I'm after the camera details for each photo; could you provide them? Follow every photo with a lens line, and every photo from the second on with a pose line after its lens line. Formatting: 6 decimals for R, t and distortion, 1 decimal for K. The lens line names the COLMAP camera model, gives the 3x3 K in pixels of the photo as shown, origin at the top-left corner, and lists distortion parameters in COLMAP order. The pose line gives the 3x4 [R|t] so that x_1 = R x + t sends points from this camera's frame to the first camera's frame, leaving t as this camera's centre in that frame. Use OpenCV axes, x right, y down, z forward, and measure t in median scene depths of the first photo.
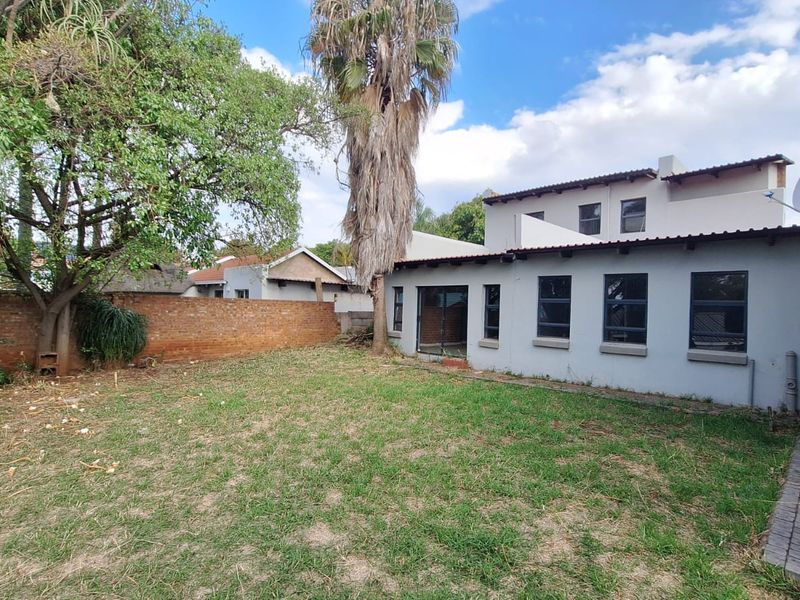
lens RADIAL K [[423.7, 0, 403.5], [0, 423.7, 304.2], [0, 0, 1]] dist [-0.000642, 0.000789]
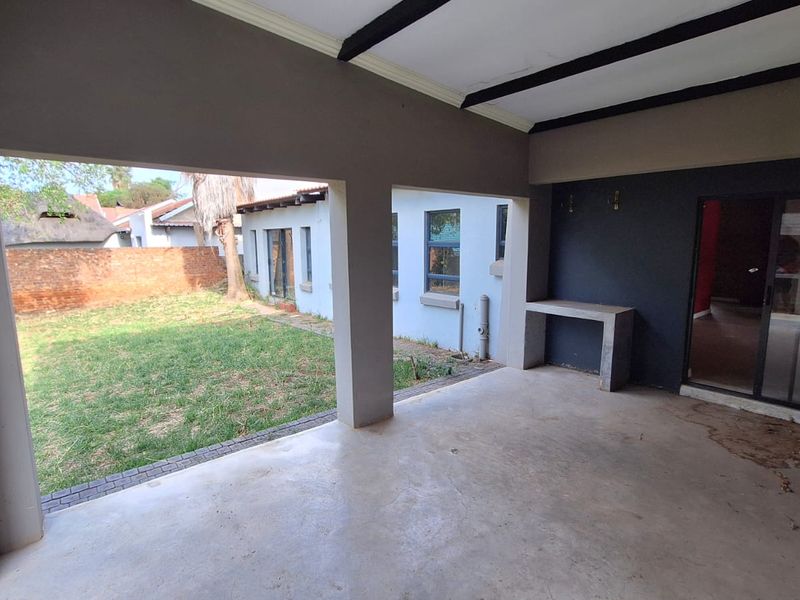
lens RADIAL K [[423.7, 0, 403.5], [0, 423.7, 304.2], [0, 0, 1]] dist [-0.000642, 0.000789]
pose [[0.996379, -0.023704, -0.081649, 0.508599], [0.036244, 0.987138, 0.155706, -0.014353], [0.076908, -0.158101, 0.984423, 0.032684]]
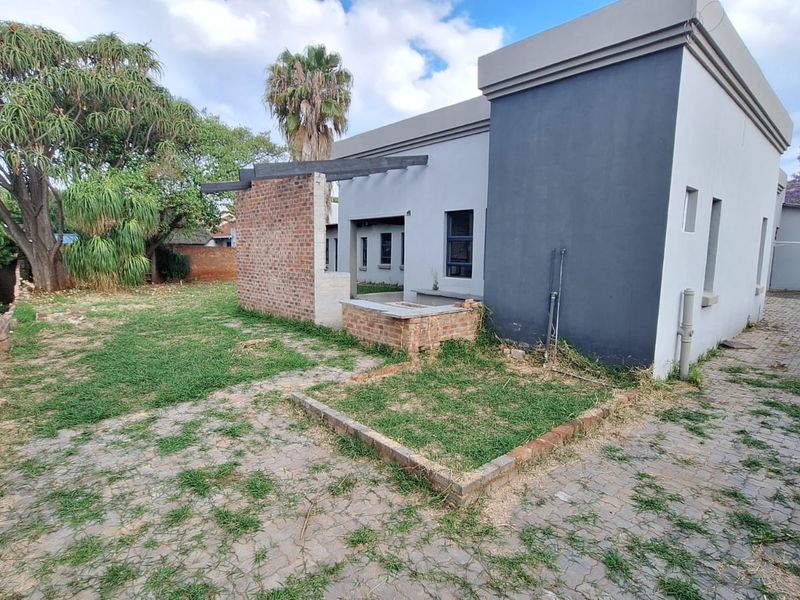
lens RADIAL K [[423.7, 0, 403.5], [0, 423.7, 304.2], [0, 0, 1]] dist [-0.000642, 0.000789]
pose [[0.998984, -0.009029, -0.044143, 0.455157], [0.014376, 0.992383, 0.122352, 0.021697], [0.042702, -0.122862, 0.991505, -0.905899]]
